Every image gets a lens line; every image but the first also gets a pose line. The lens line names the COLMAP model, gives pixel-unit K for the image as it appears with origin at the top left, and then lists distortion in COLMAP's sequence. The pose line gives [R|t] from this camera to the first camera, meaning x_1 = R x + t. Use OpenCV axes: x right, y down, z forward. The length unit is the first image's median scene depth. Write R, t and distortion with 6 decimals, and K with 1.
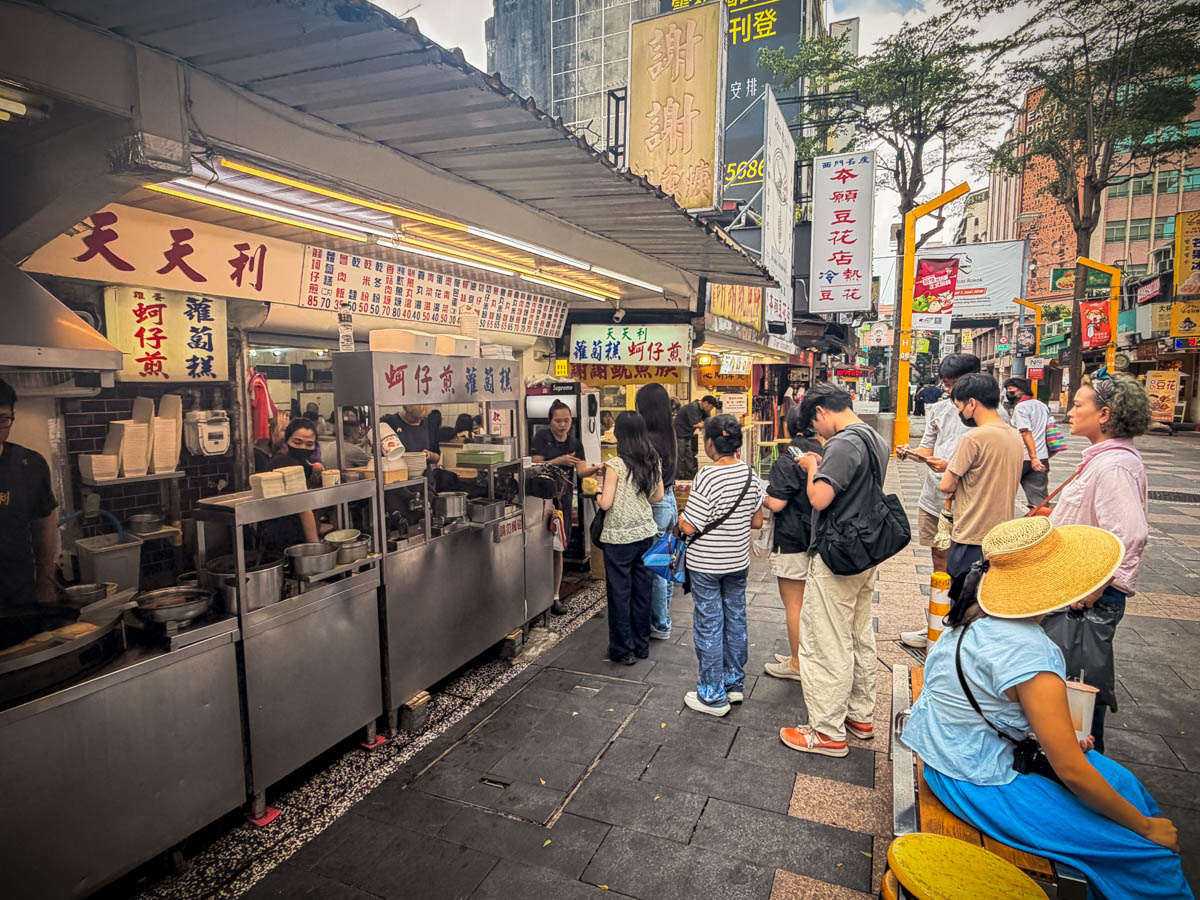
lens RADIAL K [[641.2, 0, 598.1], [0, 641.2, 452.0], [0, 0, 1]] dist [-0.008091, -0.001071]
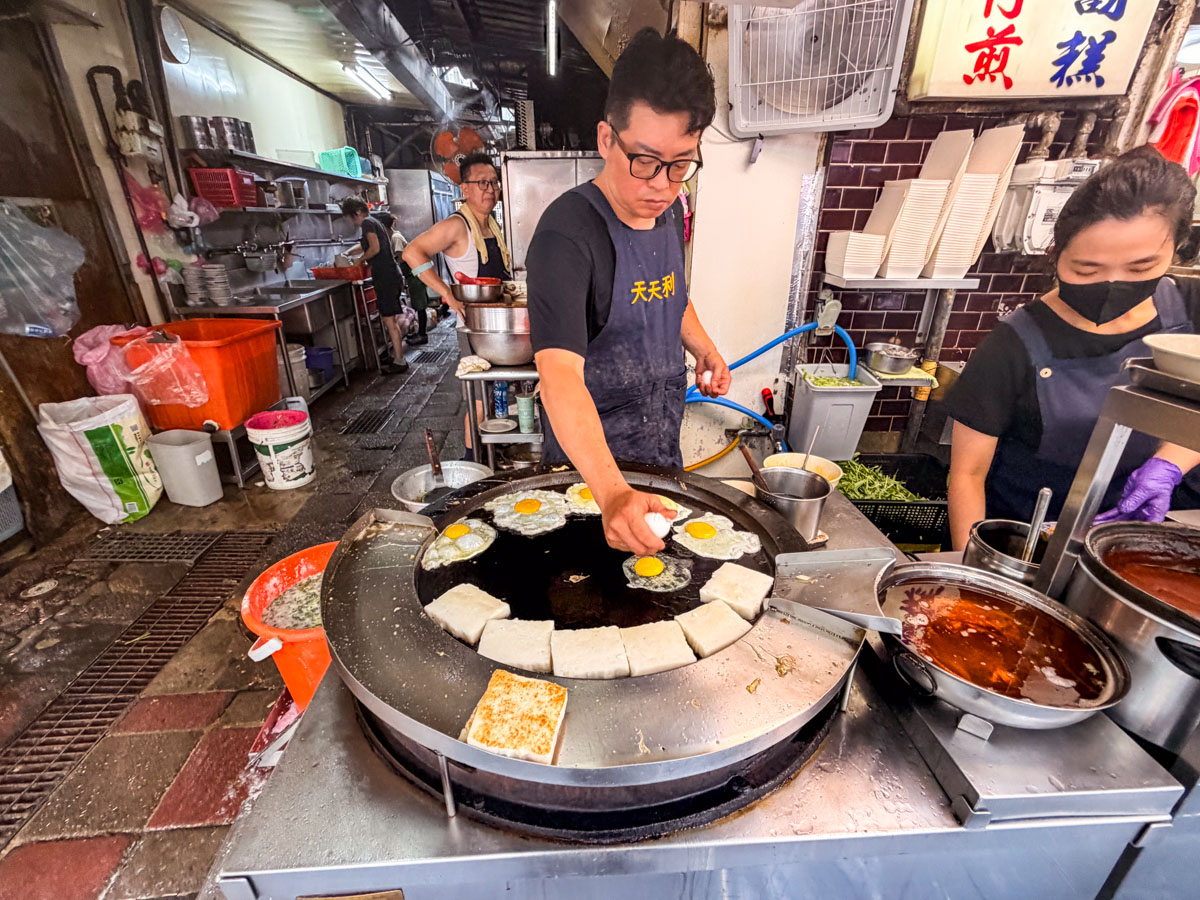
lens RADIAL K [[531.4, 0, 600.5], [0, 531.4, 452.7], [0, 0, 1]] dist [0.000939, -0.000072]
pose [[0.505187, 0.345037, -0.791034, -0.396477], [-0.096120, 0.933392, 0.345746, 0.043076], [0.857640, -0.098632, 0.504703, 0.466445]]
